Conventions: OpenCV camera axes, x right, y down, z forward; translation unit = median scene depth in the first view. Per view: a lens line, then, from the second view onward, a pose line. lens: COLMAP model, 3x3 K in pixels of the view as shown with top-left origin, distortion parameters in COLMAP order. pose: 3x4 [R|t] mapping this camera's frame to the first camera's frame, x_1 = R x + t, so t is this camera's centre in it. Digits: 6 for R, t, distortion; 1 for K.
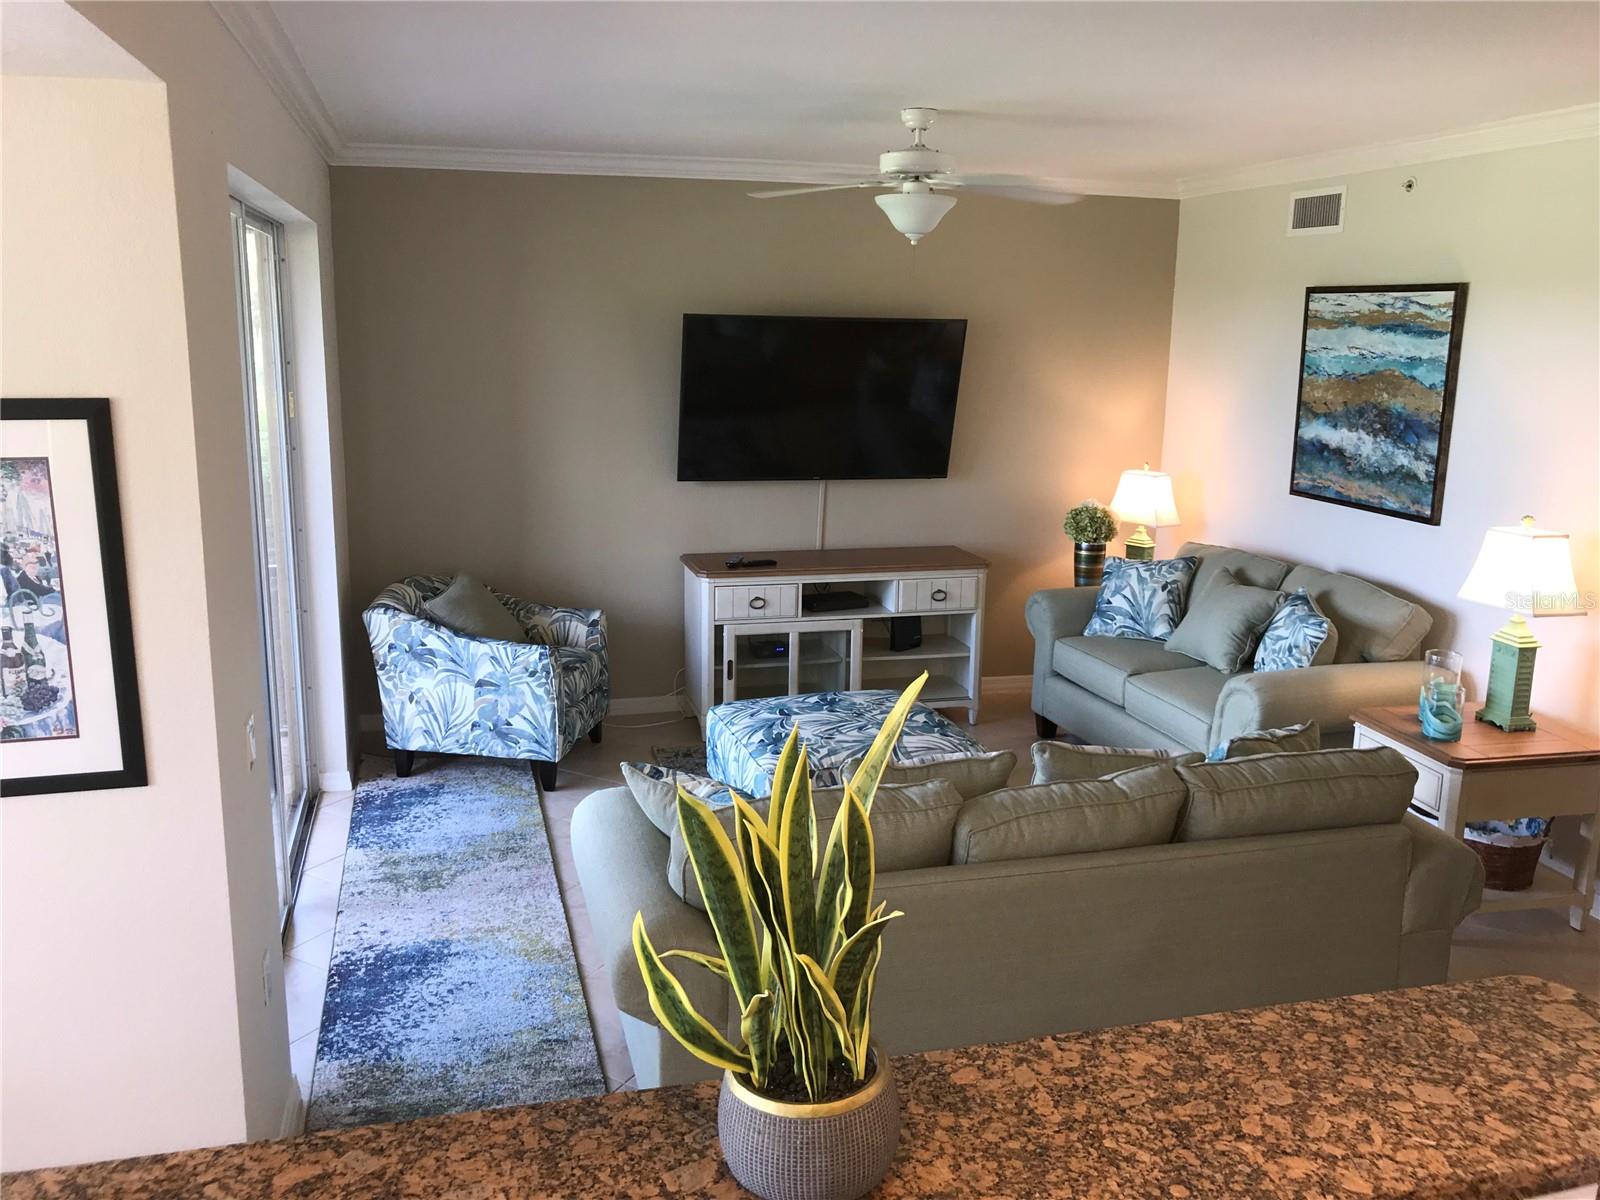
lens RADIAL K [[1310.0, 0, 800.0], [0, 1310.0, 600.0], [0, 0, 1]] dist [0.008804, -0.000067]
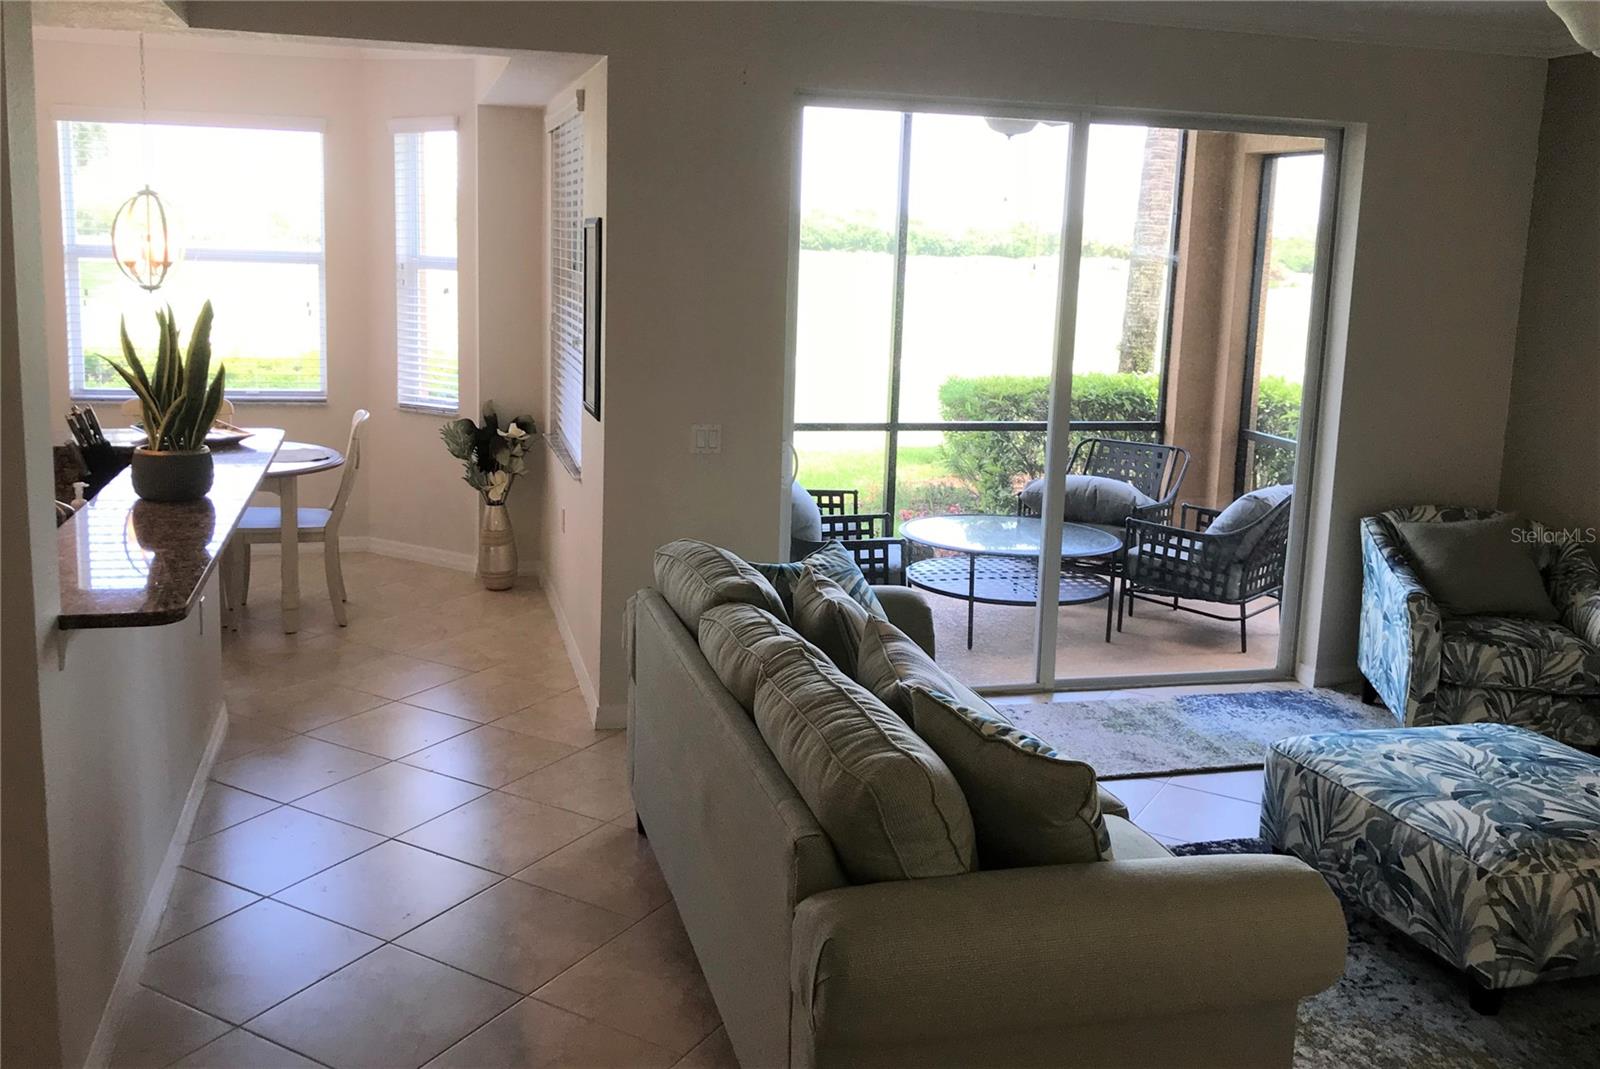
lens RADIAL K [[1428.5, 0, 795.6], [0, 1428.5, 459.2], [0, 0, 1]] dist [0.045328, 0.002048]
pose [[0.008346, 0.144848, -0.989419, 0.692912], [-0.248001, 0.958840, 0.138279, -0.073475], [0.968724, 0.244222, 0.043925, 0.524549]]
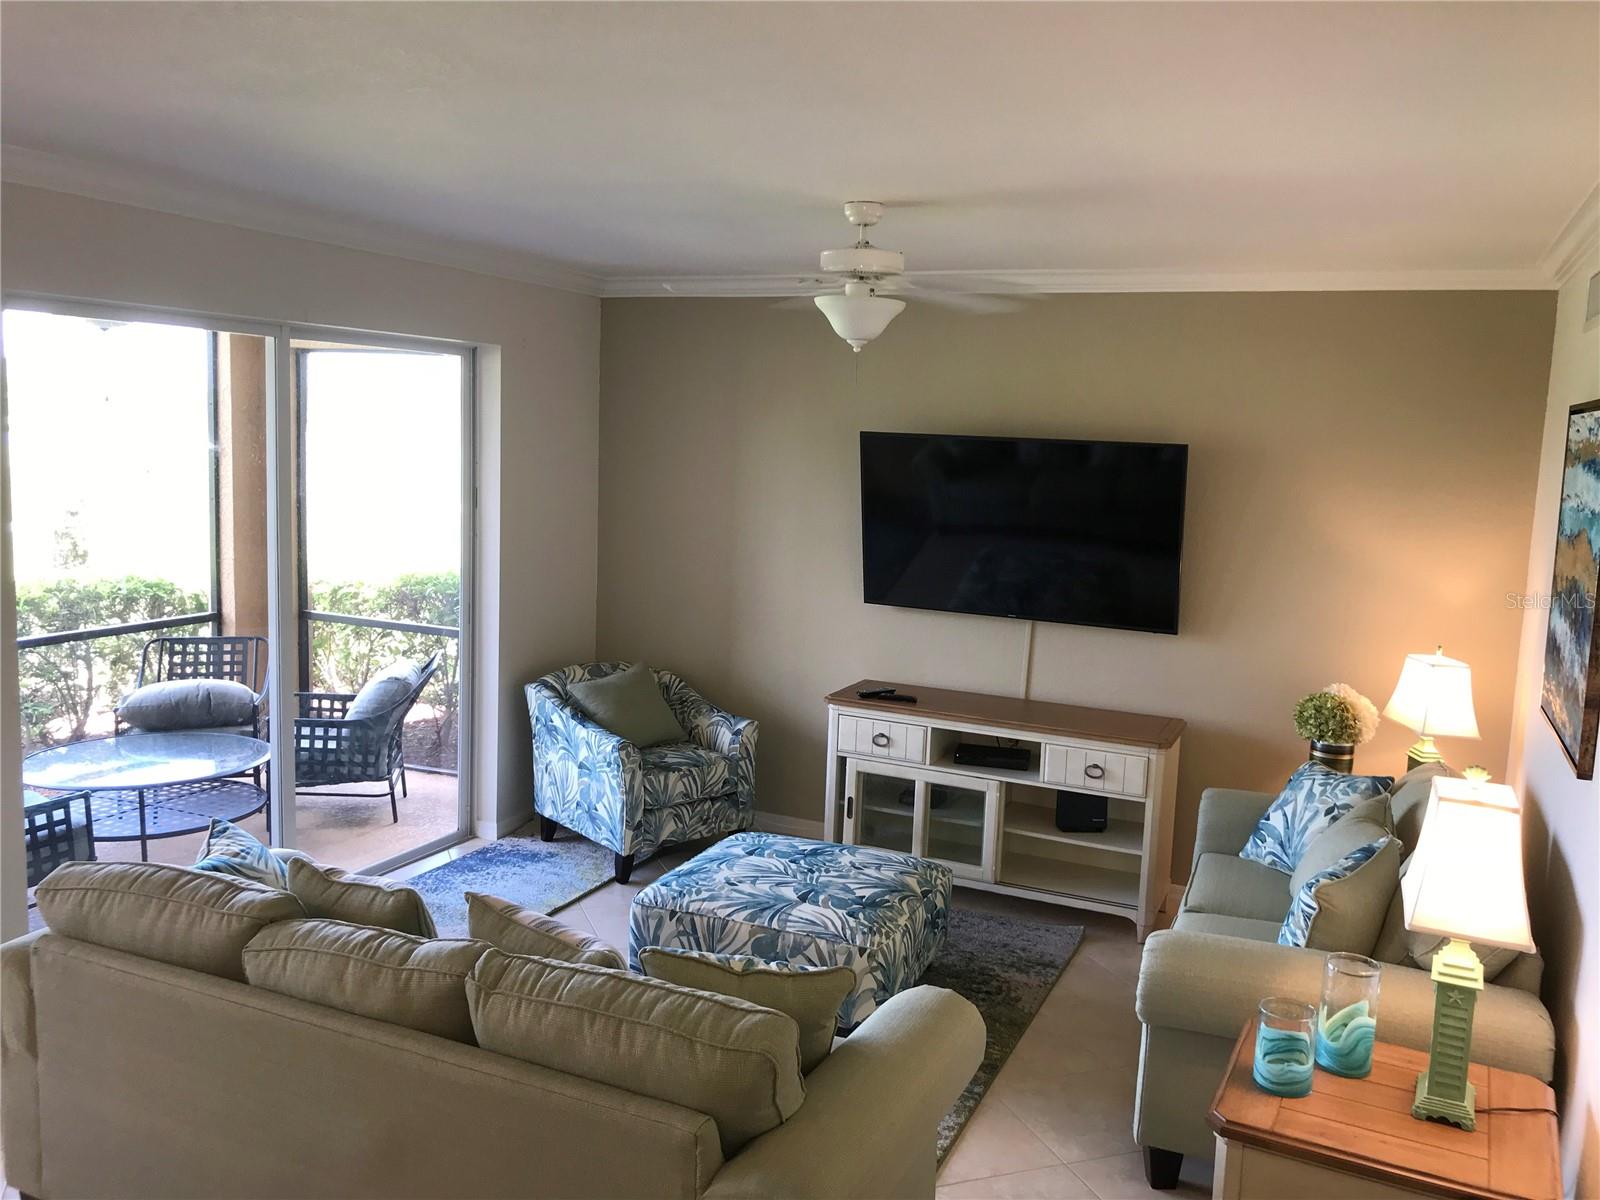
lens RADIAL K [[1310.0, 0, 800.0], [0, 1310.0, 600.0], [0, 0, 1]] dist [0.008804, -0.000067]
pose [[0.772823, 0.098839, -0.626878, 0.530833], [-0.160750, 0.986071, -0.042701, -0.050370], [0.613925, 0.133771, 0.777947, 0.257585]]
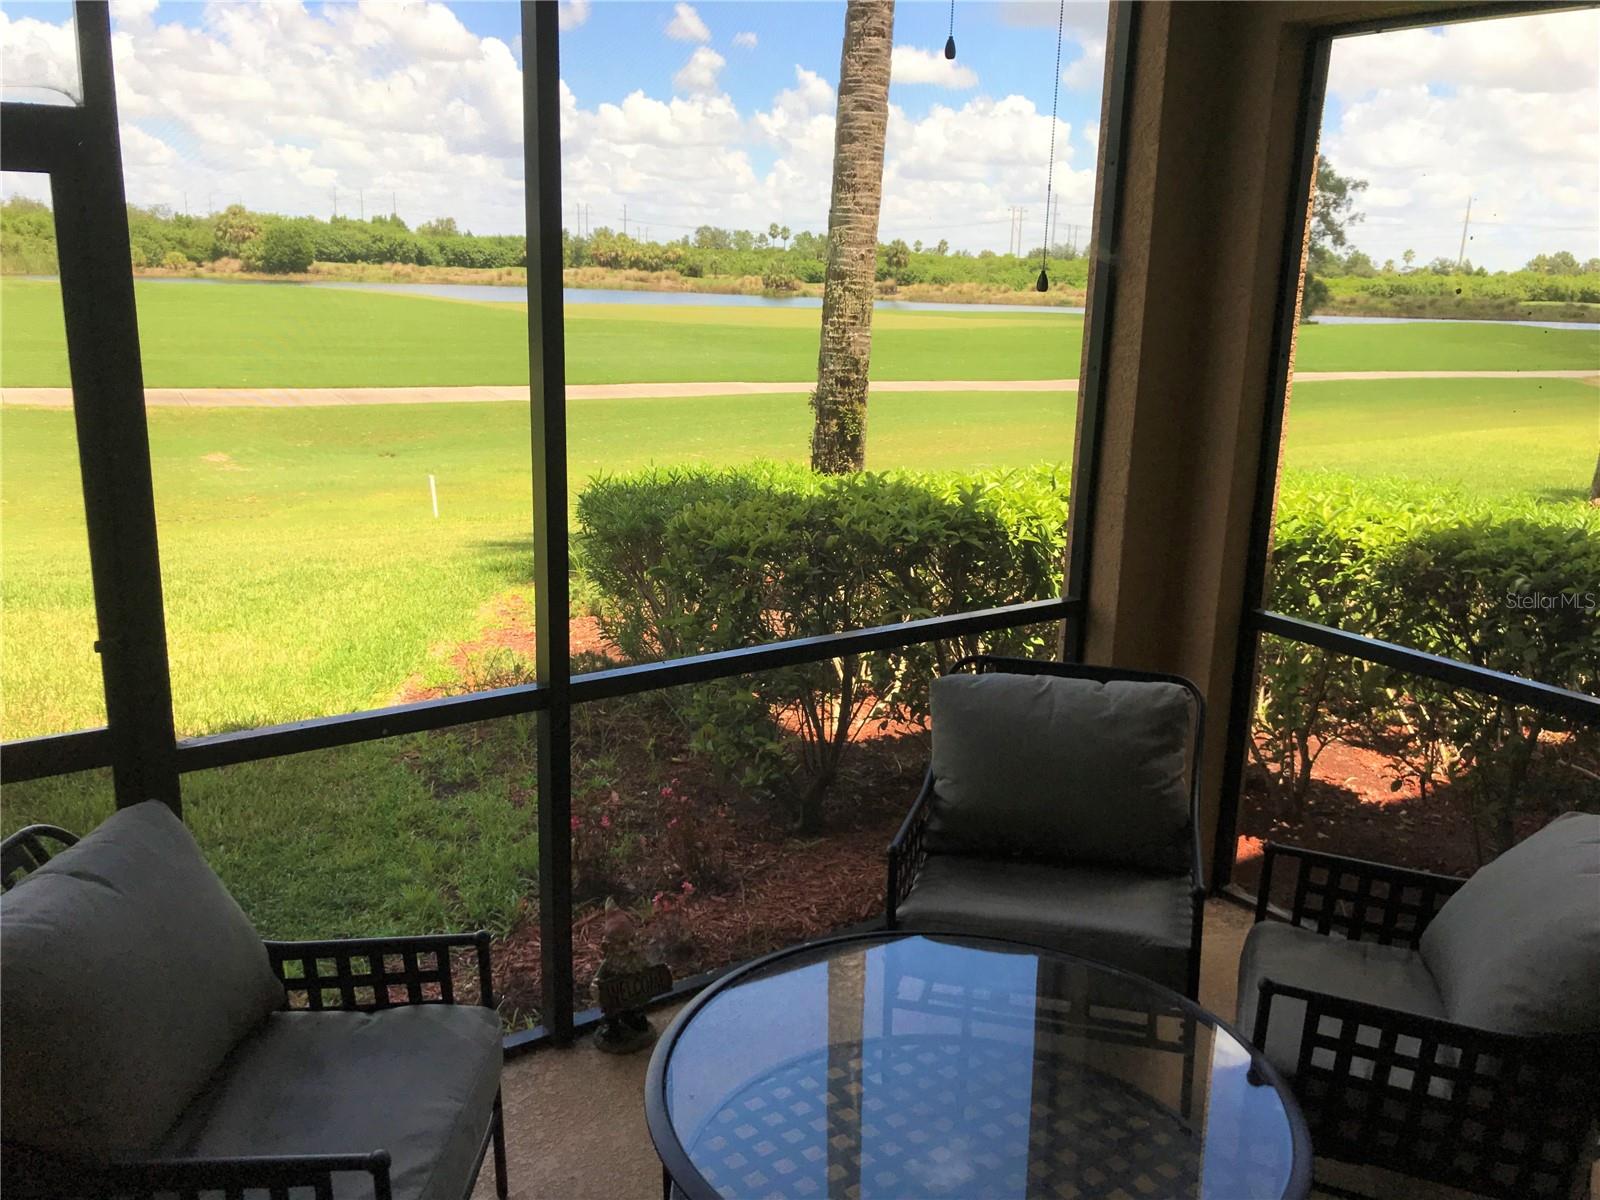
lens RADIAL K [[1310.0, 0, 800.0], [0, 1310.0, 600.0], [0, 0, 1]] dist [0.008804, -0.000067]
pose [[0.341886, 0.234323, -0.910059, -0.228486], [-0.230375, 0.959762, 0.160574, -0.072689], [0.911066, 0.154757, 0.382111, 0.558711]]
